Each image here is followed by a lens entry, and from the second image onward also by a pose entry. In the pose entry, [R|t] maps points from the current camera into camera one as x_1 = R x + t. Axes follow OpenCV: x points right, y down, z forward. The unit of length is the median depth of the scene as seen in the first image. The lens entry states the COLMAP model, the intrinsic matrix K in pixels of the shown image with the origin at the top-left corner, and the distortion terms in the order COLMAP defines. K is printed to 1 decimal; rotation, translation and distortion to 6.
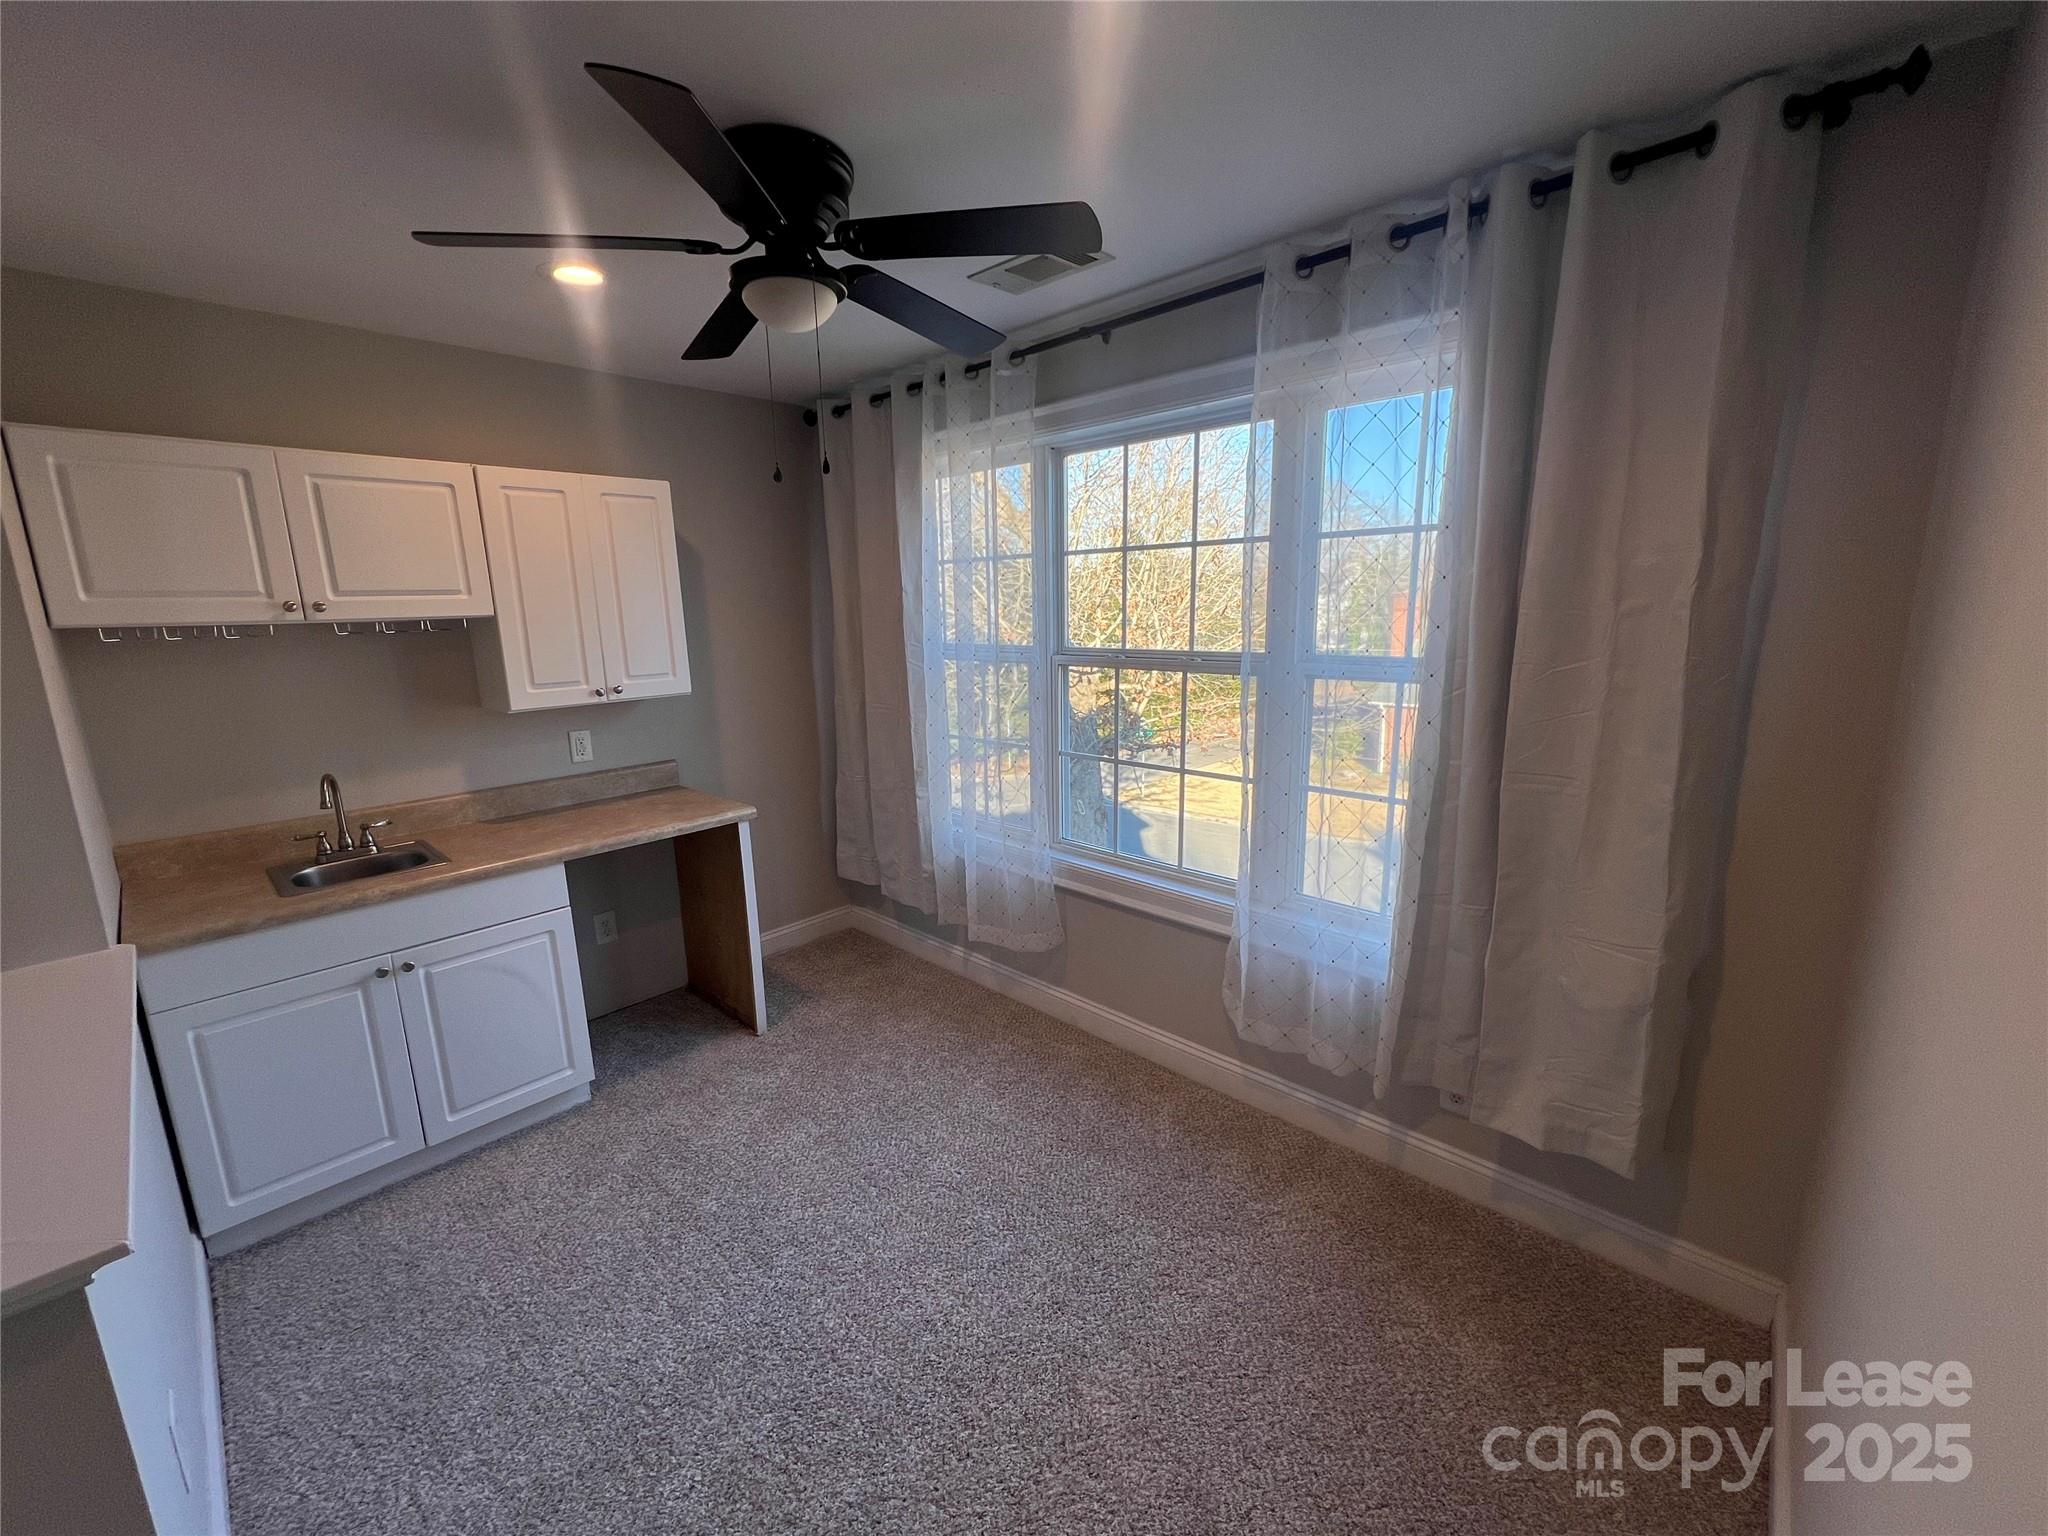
lens RADIAL K [[818.6, 0, 1002.4], [0, 818.6, 760.5], [0, 0, 1]] dist [0.002187, 0.000321]
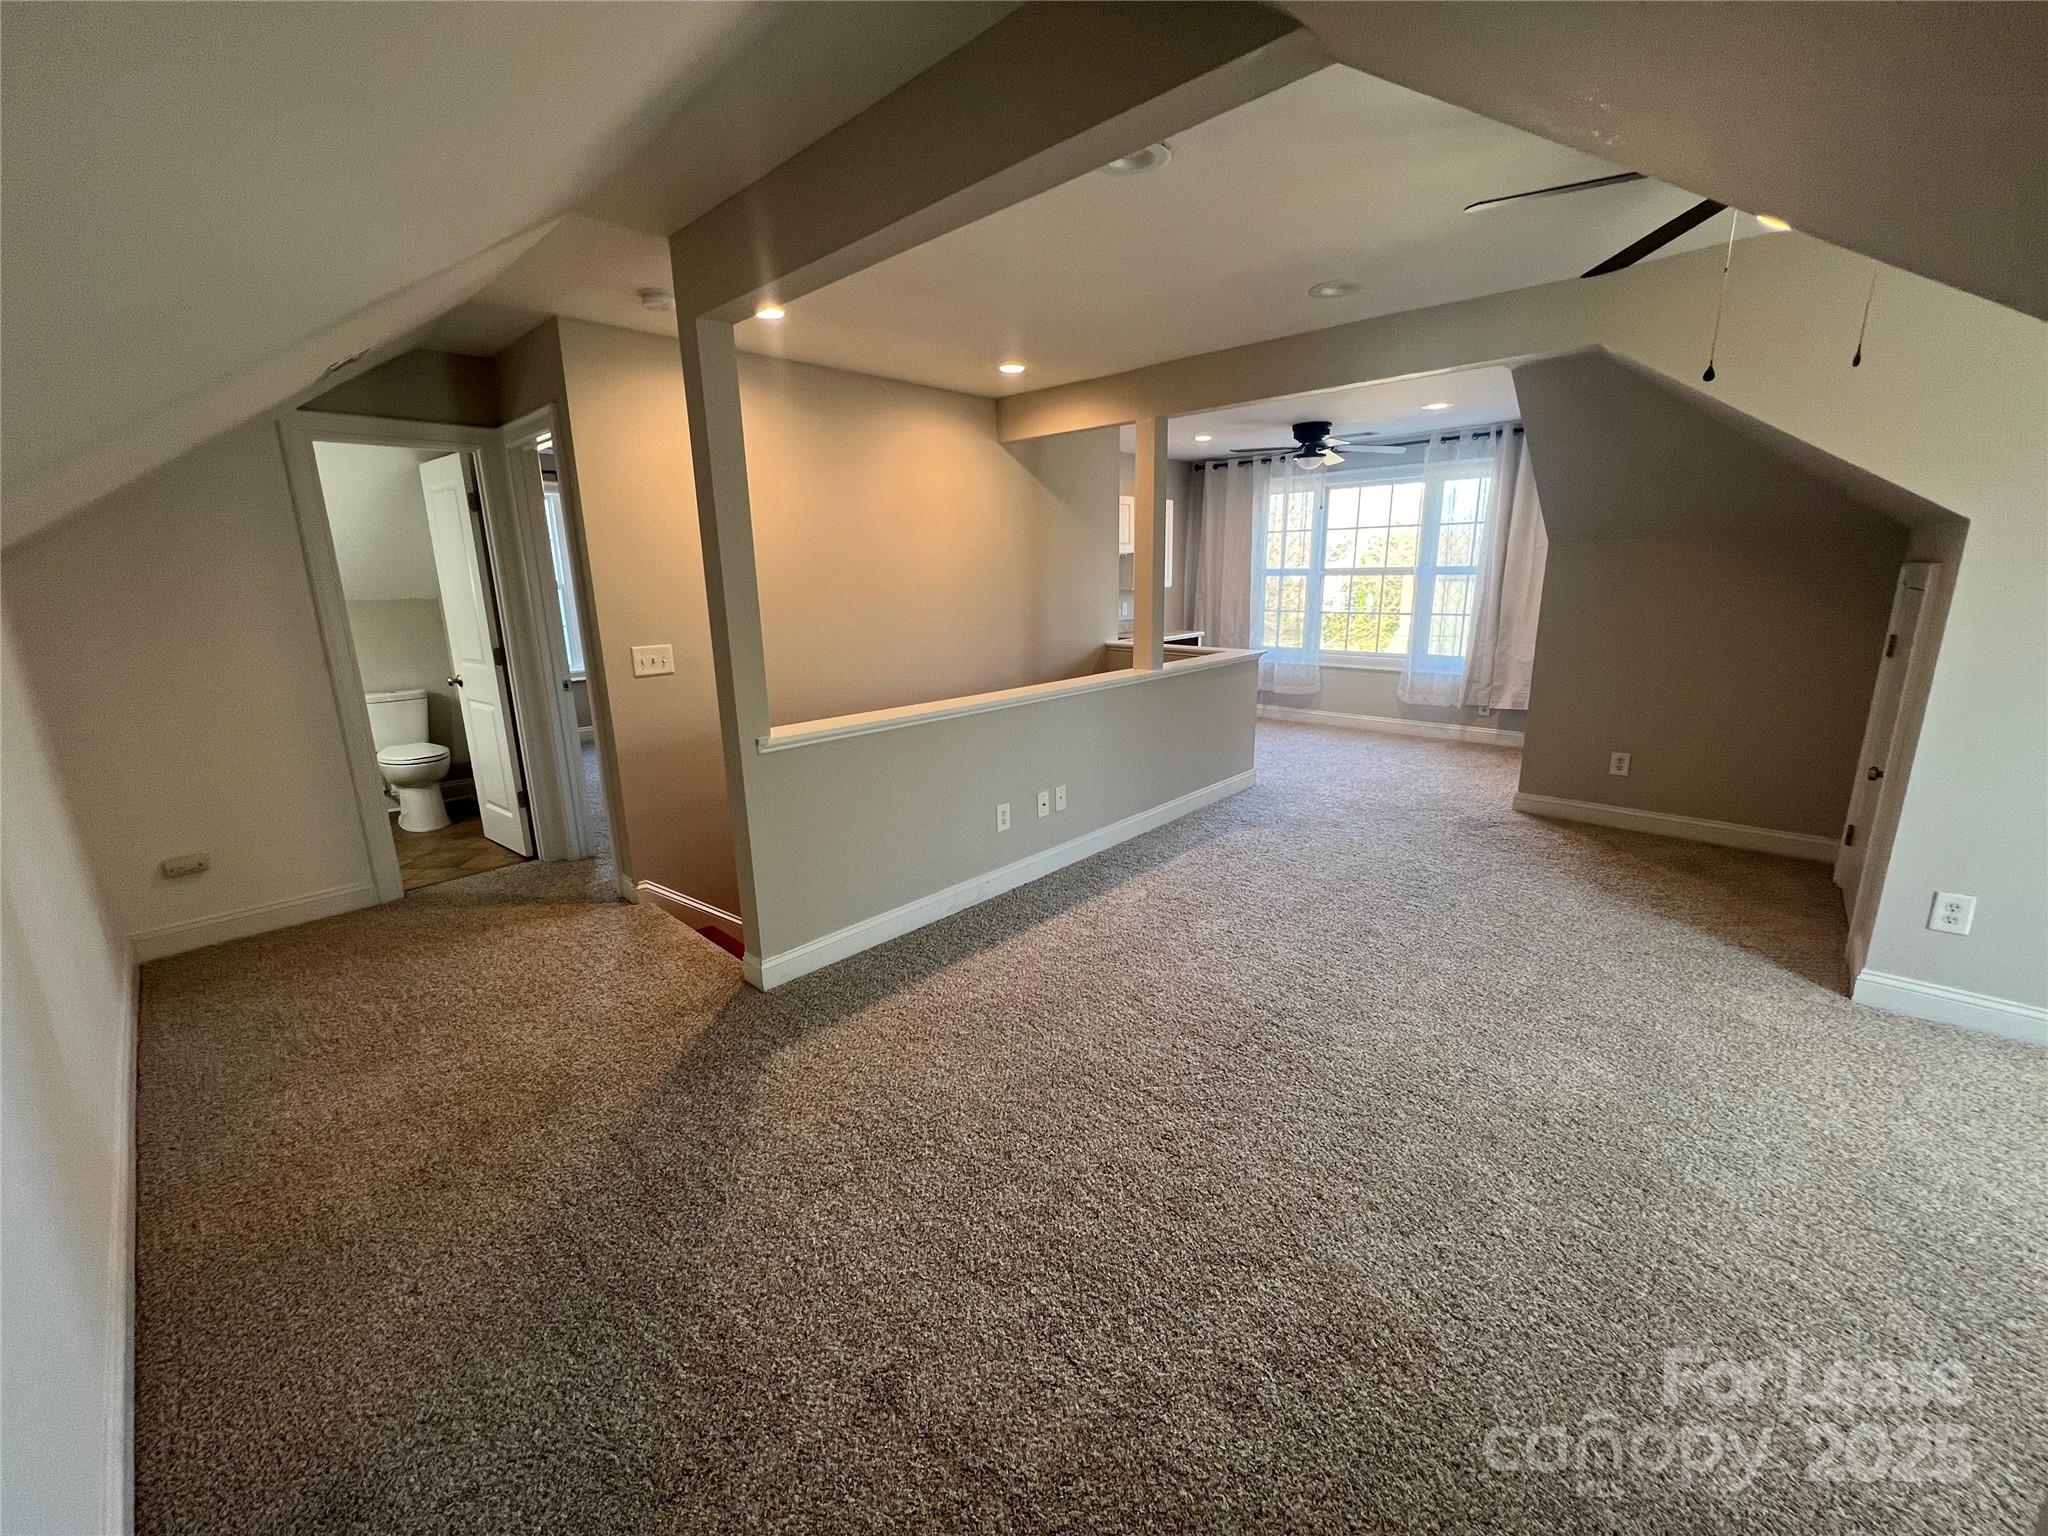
lens RADIAL K [[817.1, 0, 1015.5], [0, 817.1, 767.2], [0, 0, 1]] dist [0.000344, -0.000299]
pose [[0.999880, -0.001030, 0.015467, -1.256986], [0.000358, 0.999058, 0.043383, 0.494965], [-0.015498, -0.043372, 0.998939, -2.052962]]
